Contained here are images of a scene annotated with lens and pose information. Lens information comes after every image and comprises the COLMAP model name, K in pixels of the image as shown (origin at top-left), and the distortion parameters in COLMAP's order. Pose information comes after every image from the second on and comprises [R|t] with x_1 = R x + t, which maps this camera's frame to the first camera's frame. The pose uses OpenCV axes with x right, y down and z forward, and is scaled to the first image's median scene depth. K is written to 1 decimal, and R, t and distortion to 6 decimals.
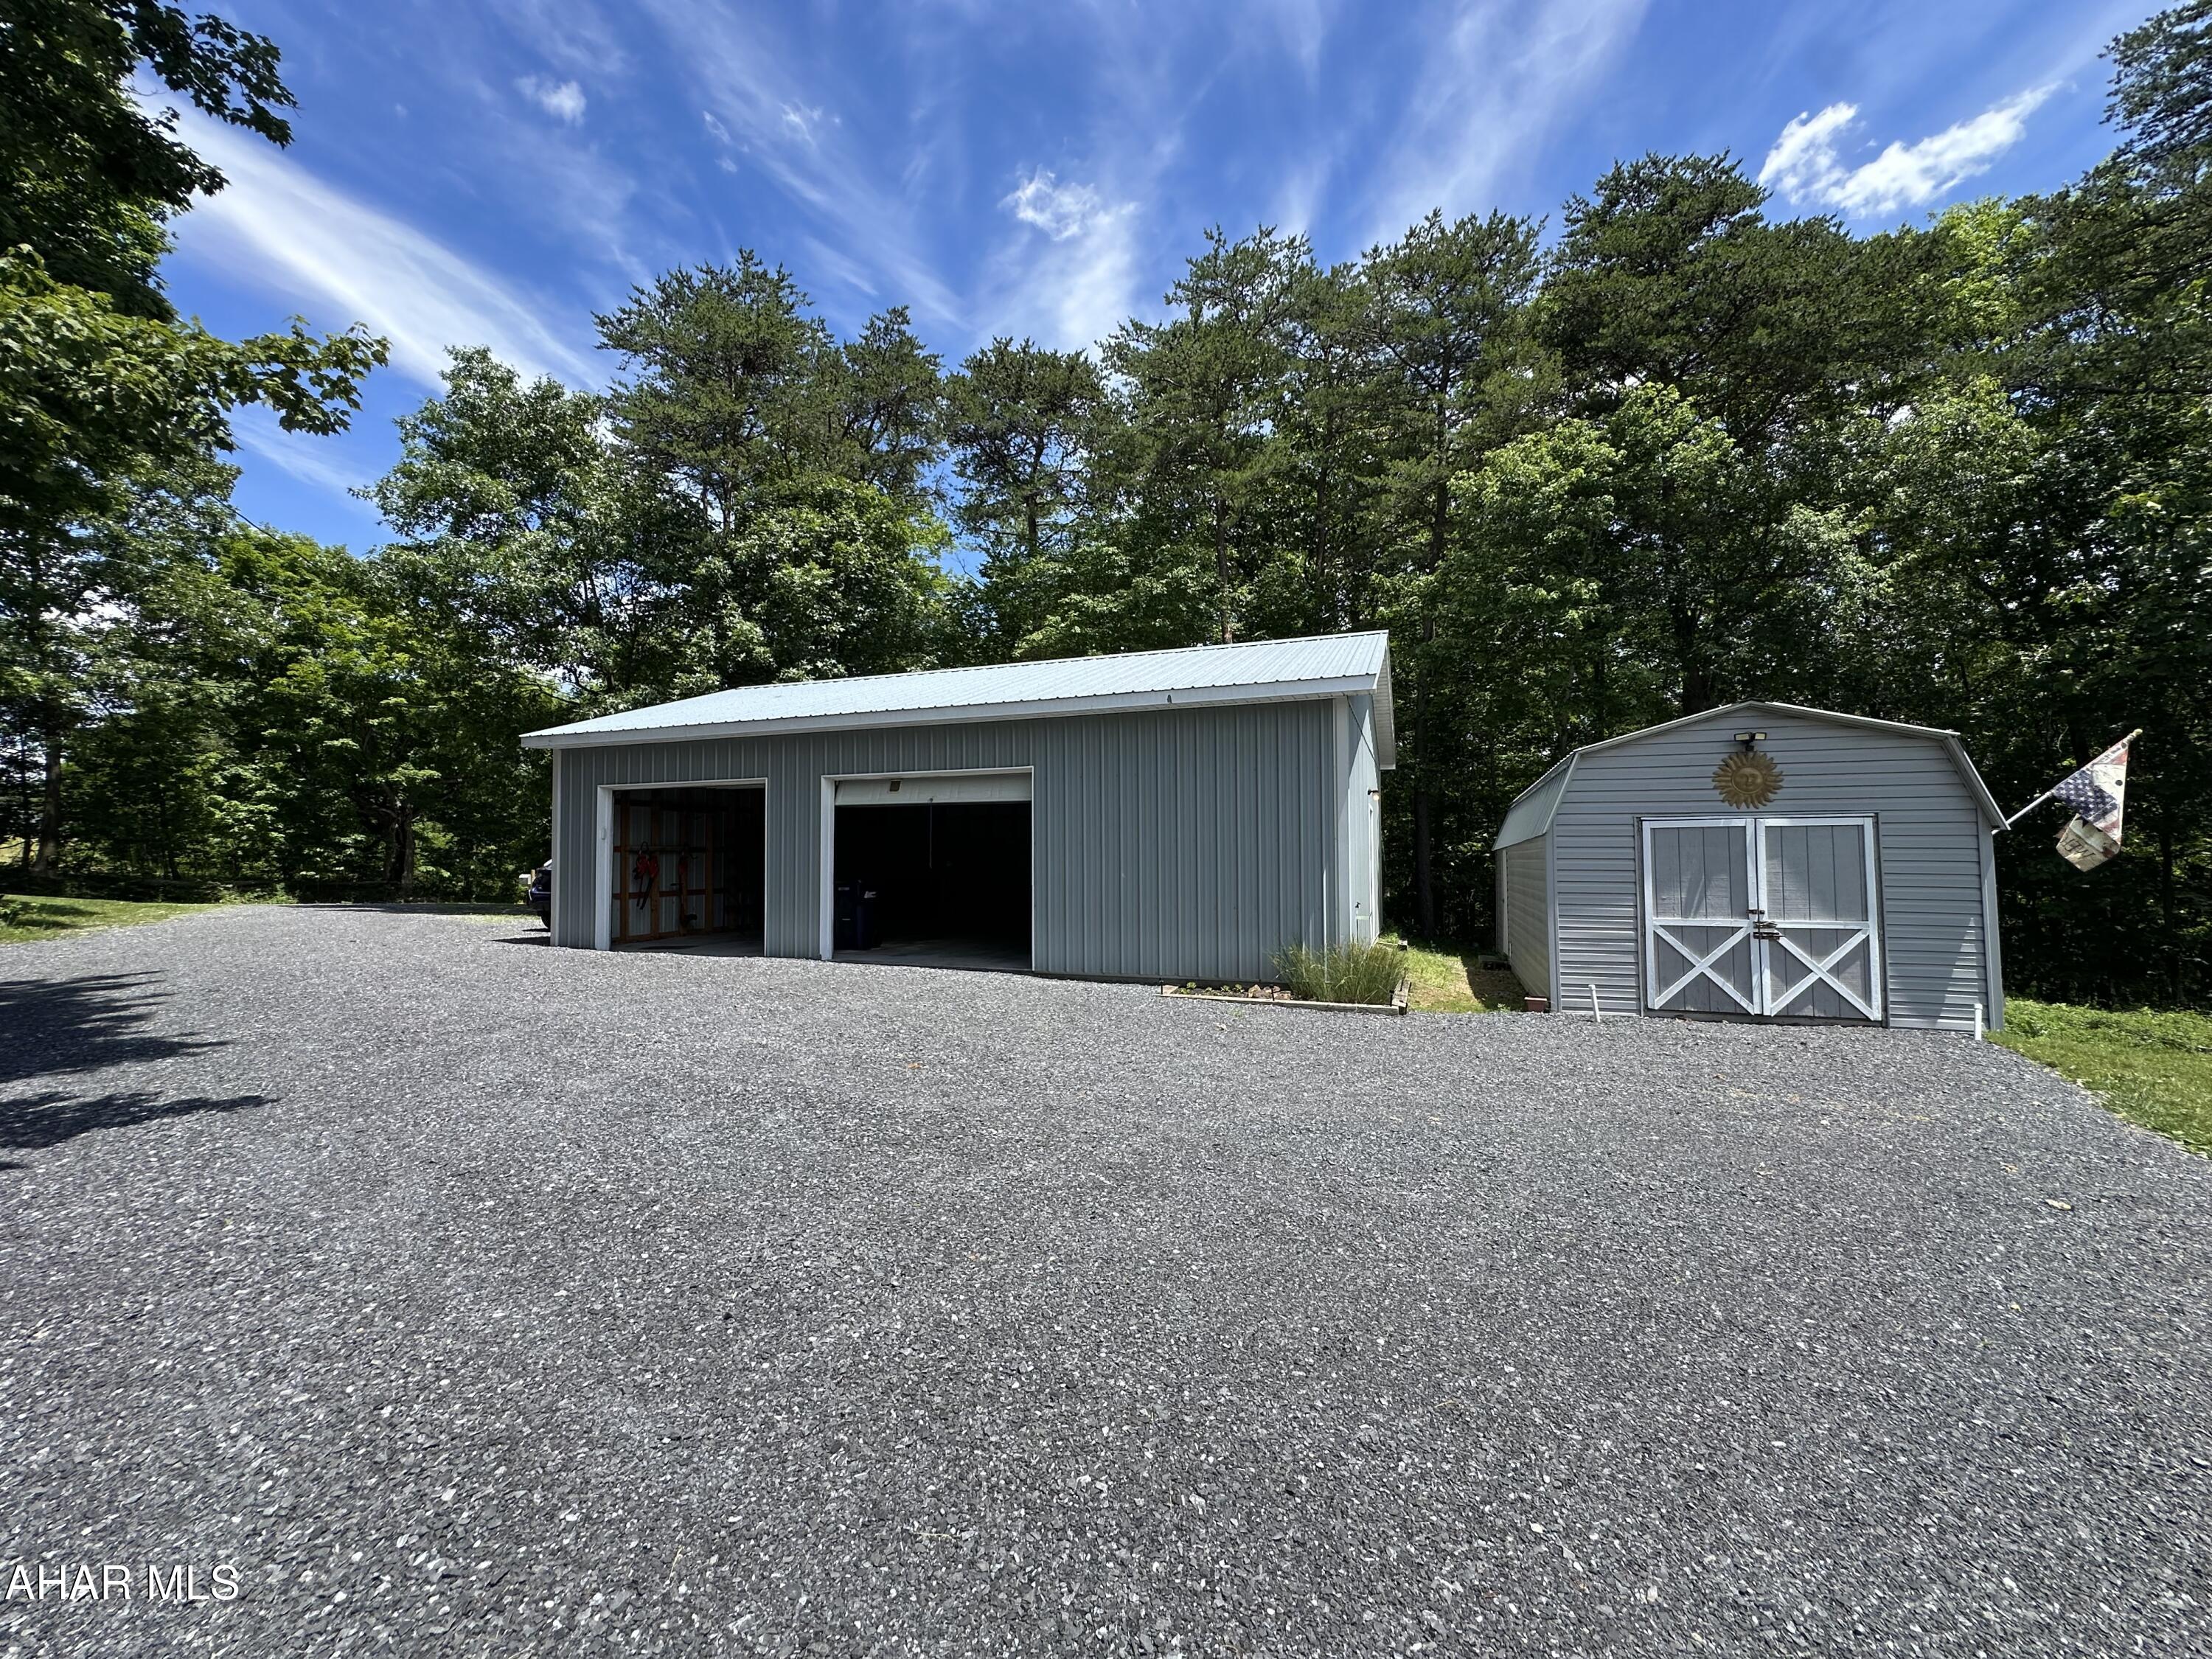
lens RADIAL K [[884.8, 0, 1103.7], [0, 884.8, 820.8], [0, 0, 1]] dist [-0.004447, 0.001163]
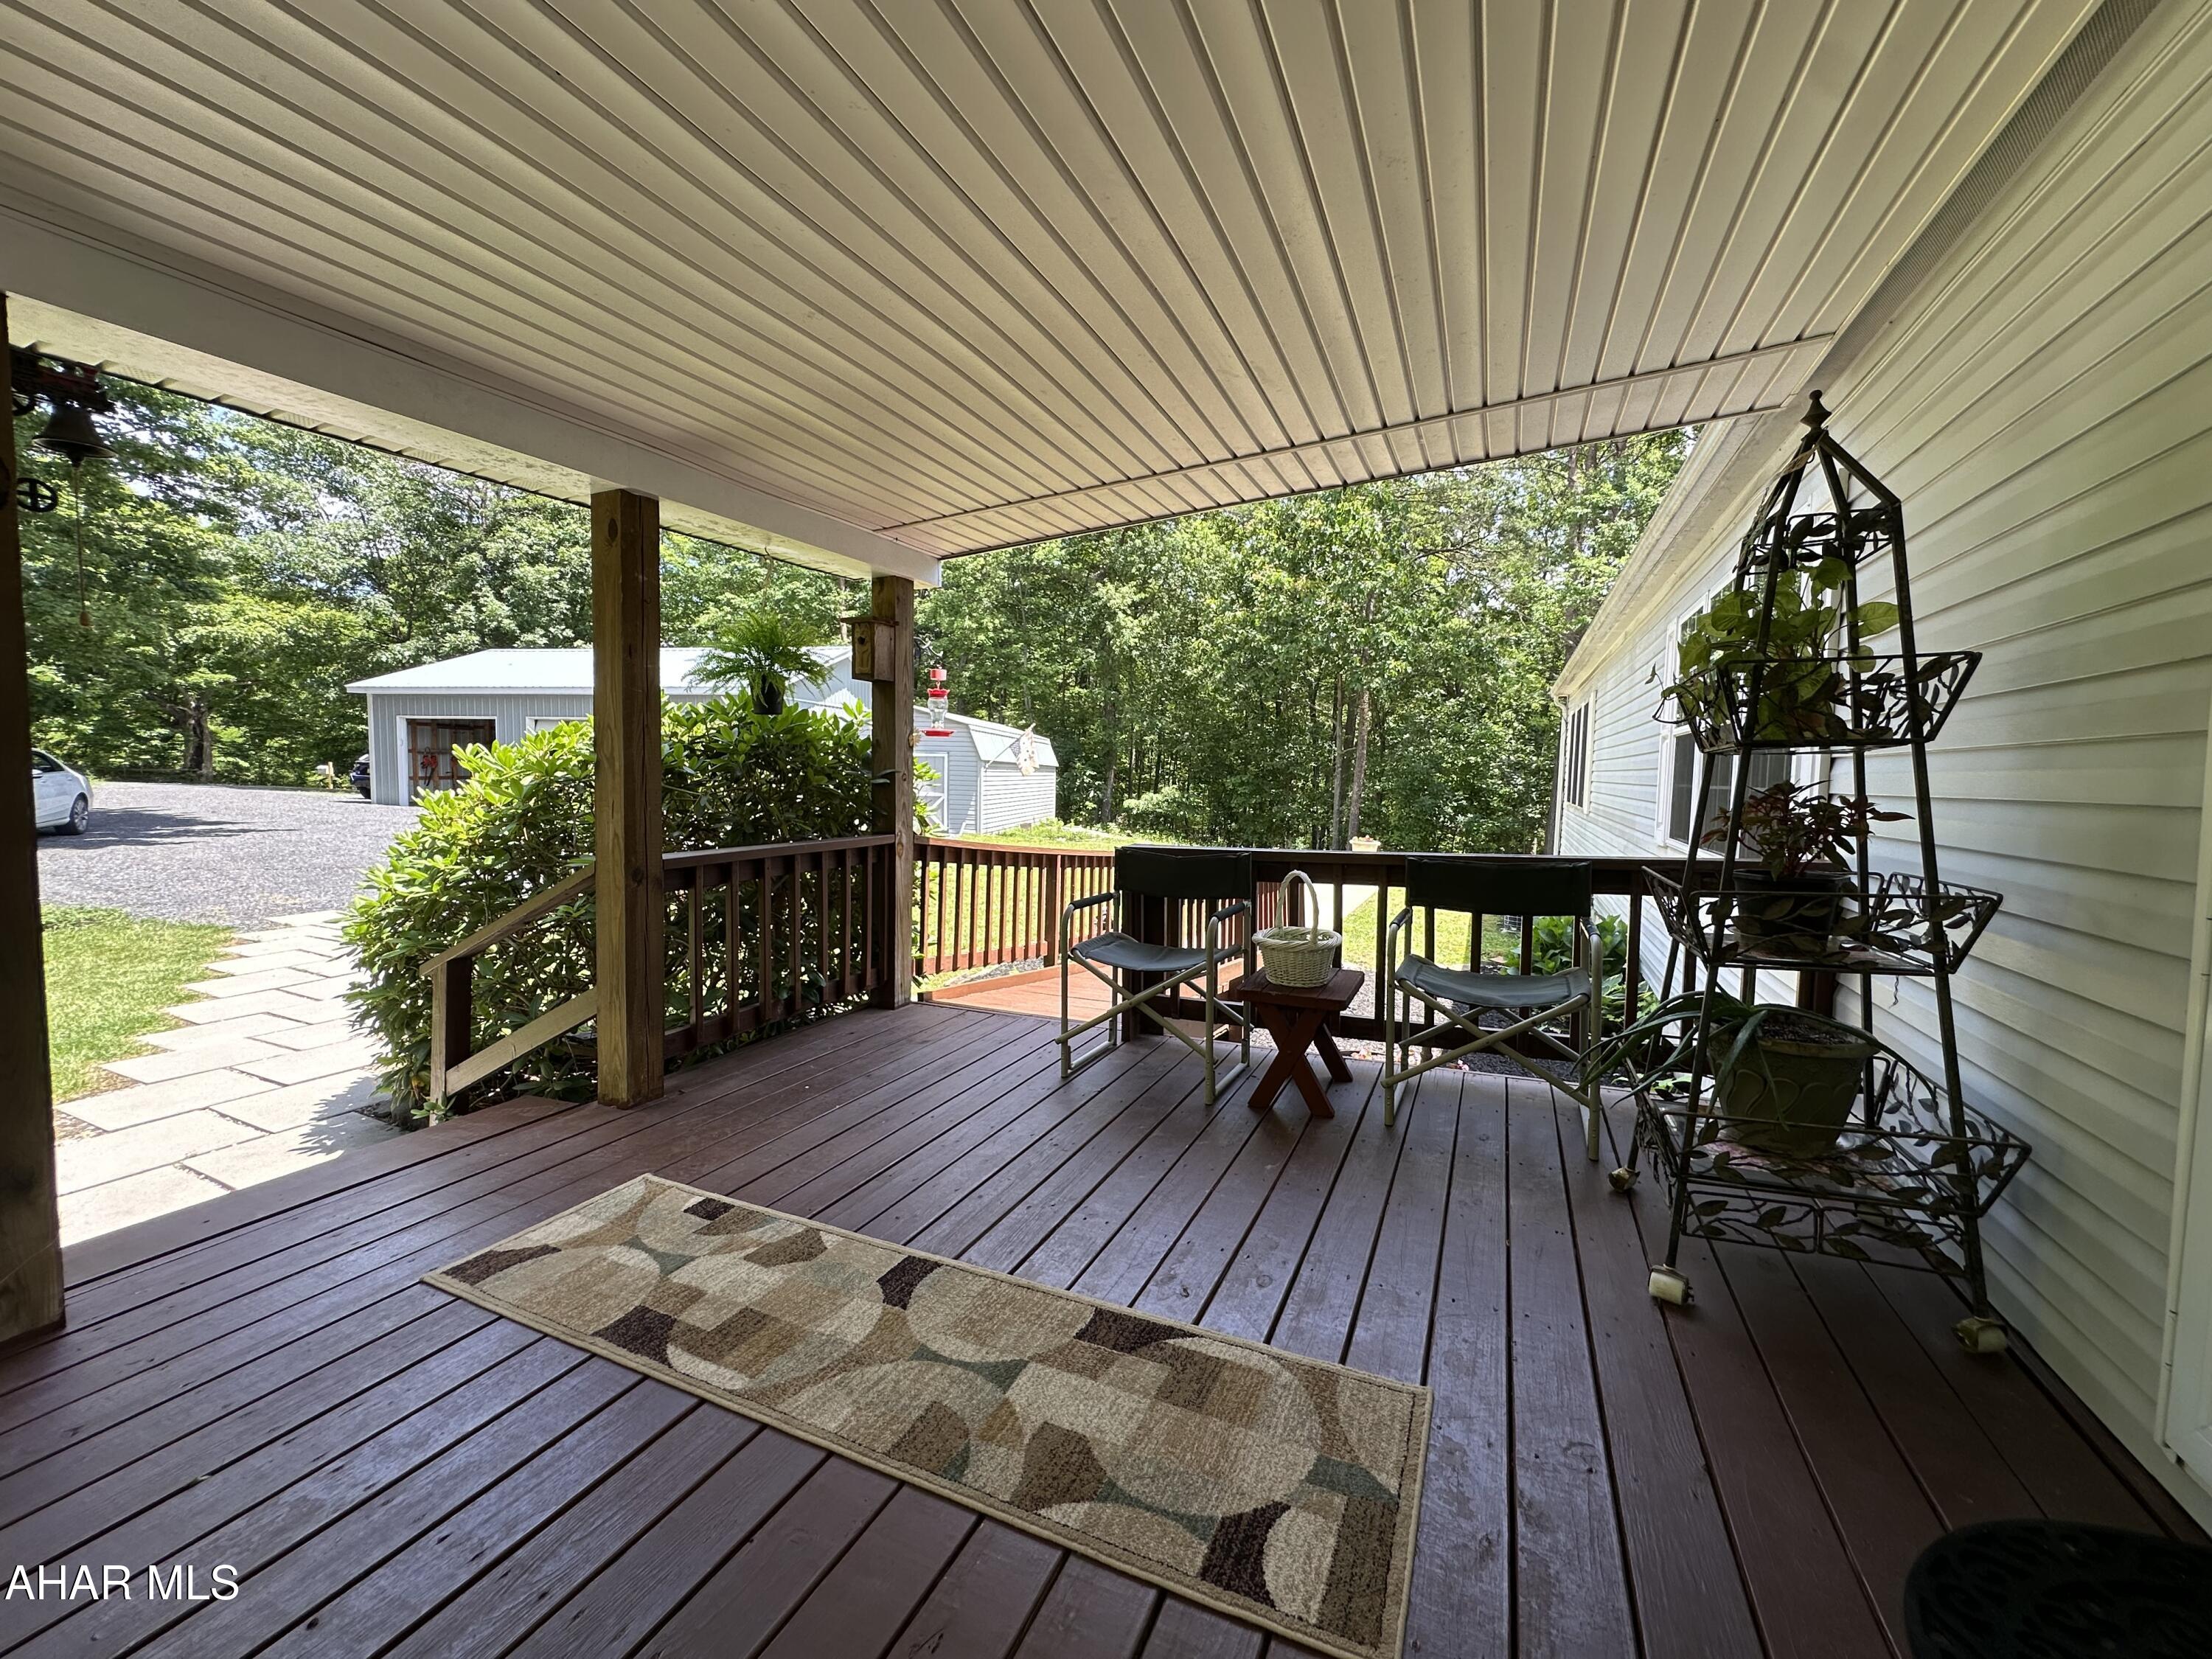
lens RADIAL K [[884.8, 0, 1104.1], [0, 884.8, 827.8], [0, 0, 1]] dist [-0.004447, 0.001163]
pose [[0.985857, 0.013348, 0.167058, 0.367109], [-0.031496, 0.993818, 0.106461, -0.032241], [-0.164604, -0.110217, 0.980183, -0.683651]]
